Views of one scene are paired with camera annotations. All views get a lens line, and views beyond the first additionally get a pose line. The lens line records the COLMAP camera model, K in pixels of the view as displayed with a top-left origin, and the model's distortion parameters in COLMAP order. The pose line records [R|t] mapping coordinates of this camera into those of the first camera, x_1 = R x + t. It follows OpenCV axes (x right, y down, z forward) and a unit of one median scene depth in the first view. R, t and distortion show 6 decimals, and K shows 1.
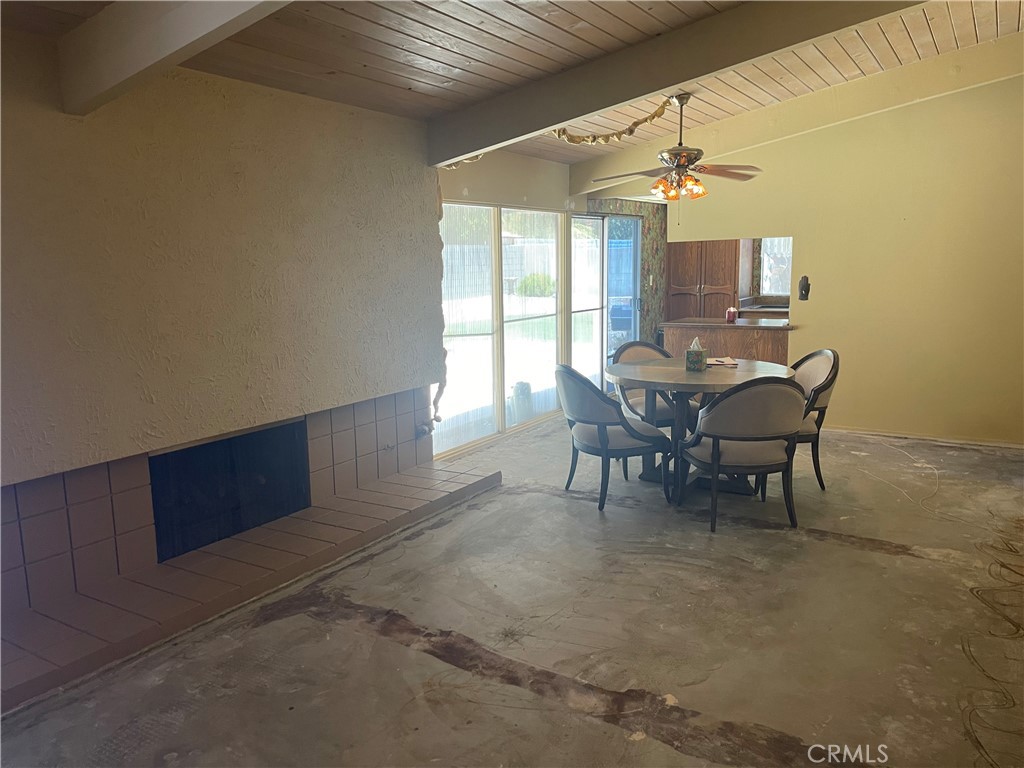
lens RADIAL K [[775.9, 0, 513.2], [0, 775.9, 390.2], [0, 0, 1]] dist [0.079838, -0.105109]
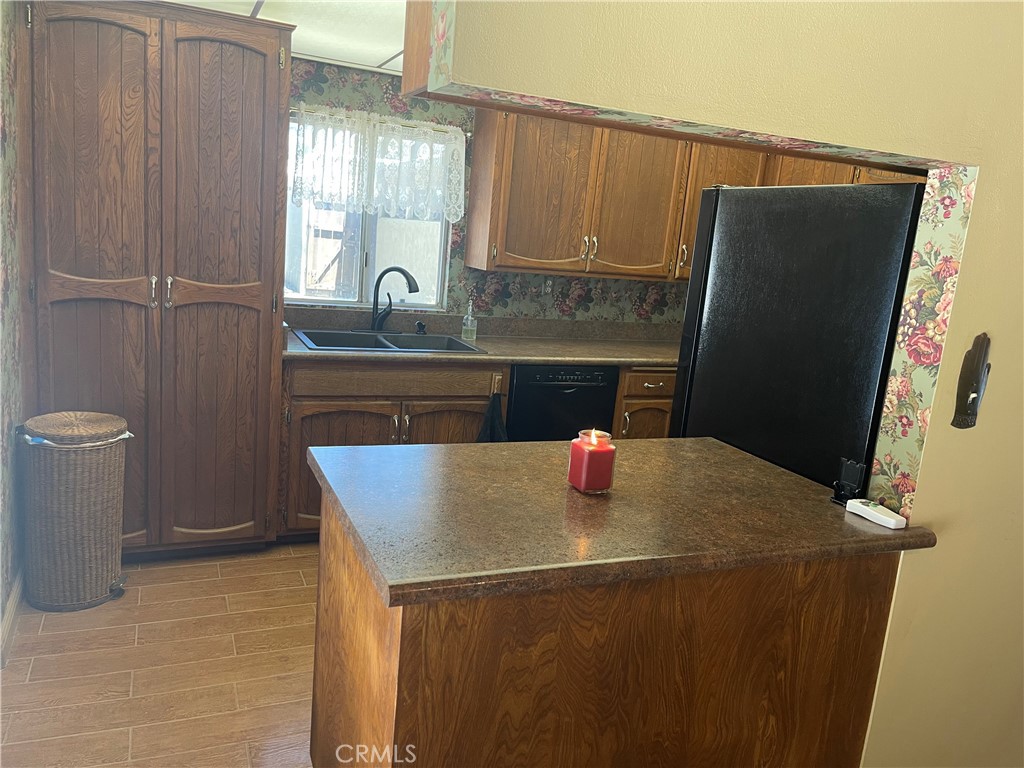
lens RADIAL K [[775.9, 0, 513.2], [0, 775.9, 390.2], [0, 0, 1]] dist [0.079838, -0.105109]
pose [[0.570418, -0.086903, 0.816744, 0.149981], [0.031154, 0.995961, 0.084214, -0.265046], [-0.820763, -0.022592, 0.570822, 1.686869]]
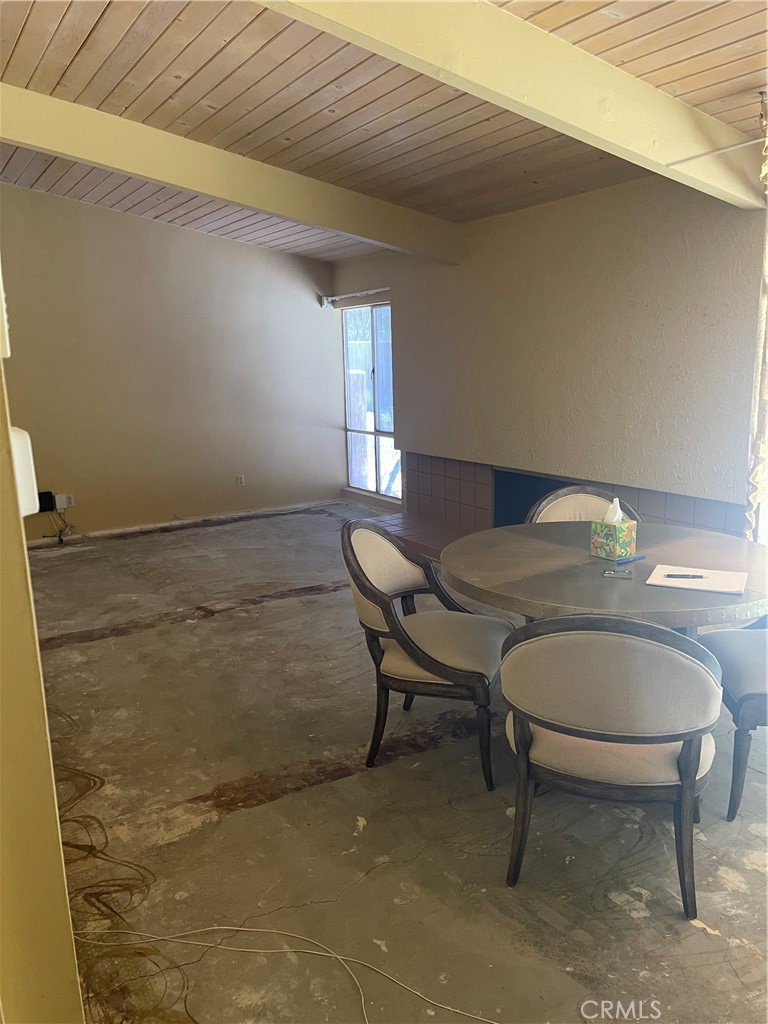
lens RADIAL K [[775.9, 0, 379.2], [0, 775.9, 527.6], [0, 0, 1]] dist [0.079838, -0.105109]
pose [[-0.446110, 0.229398, -0.865079, 0.995652], [-0.109079, 0.945450, 0.306961, -0.252243], [0.888306, 0.231301, -0.396753, 1.374854]]
